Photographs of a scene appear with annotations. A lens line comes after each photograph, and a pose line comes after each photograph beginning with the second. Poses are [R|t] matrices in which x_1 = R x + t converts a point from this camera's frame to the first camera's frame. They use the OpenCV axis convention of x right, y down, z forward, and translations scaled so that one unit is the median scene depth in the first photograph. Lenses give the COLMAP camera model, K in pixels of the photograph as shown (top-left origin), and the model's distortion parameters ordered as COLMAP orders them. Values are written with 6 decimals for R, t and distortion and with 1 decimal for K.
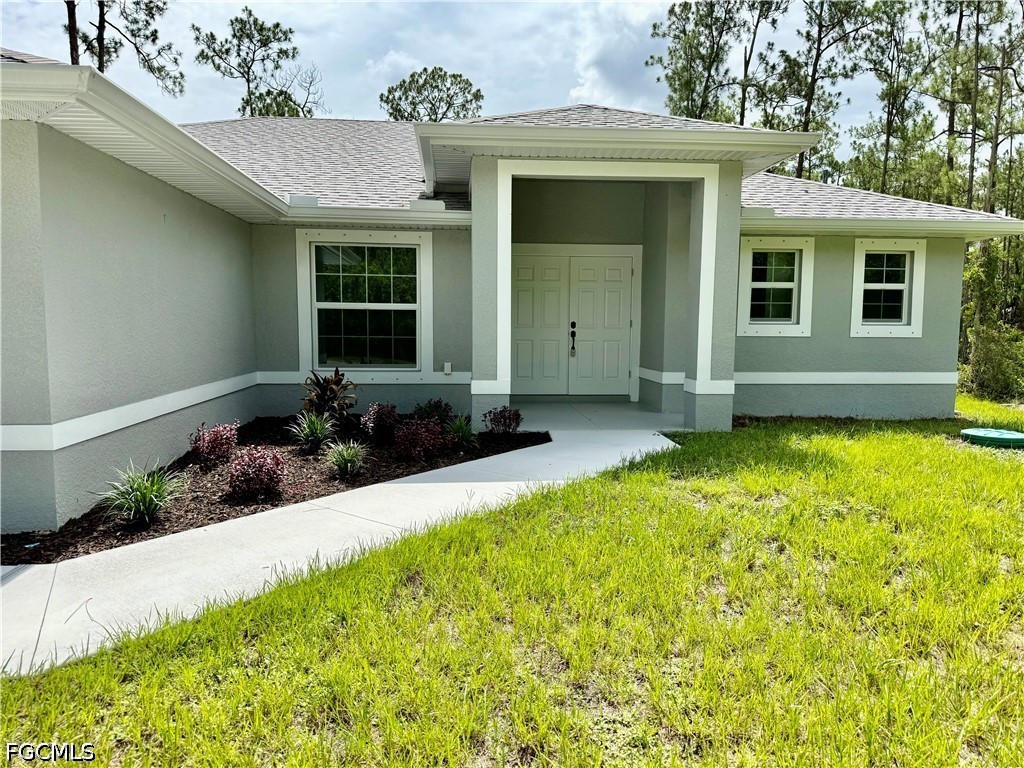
lens RADIAL K [[714.4, 0, 511.8], [0, 714.4, 376.6], [0, 0, 1]] dist [-0.003000, 0.000468]
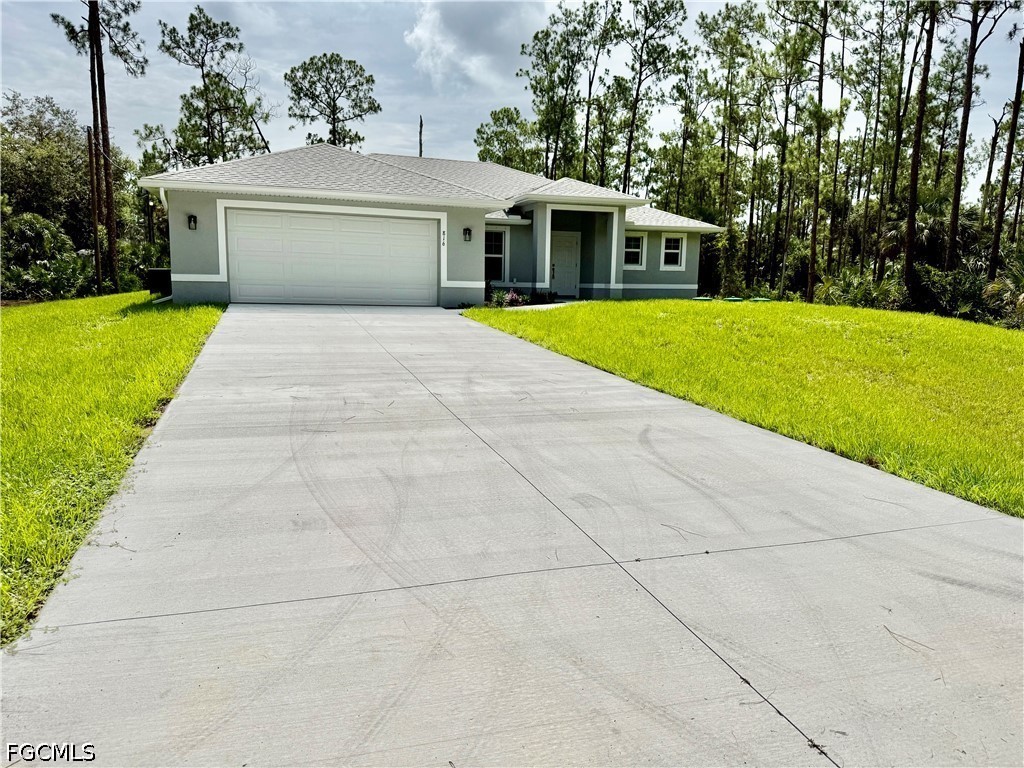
lens RADIAL K [[714.4, 0, 509.0], [0, 714.4, 387.5], [0, 0, 1]] dist [-0.003000, 0.000468]
pose [[0.971919, -0.026046, 0.233869, -0.162481], [0.008805, 0.997185, 0.074467, 0.040608], [-0.235150, -0.070316, 0.969412, -0.340200]]
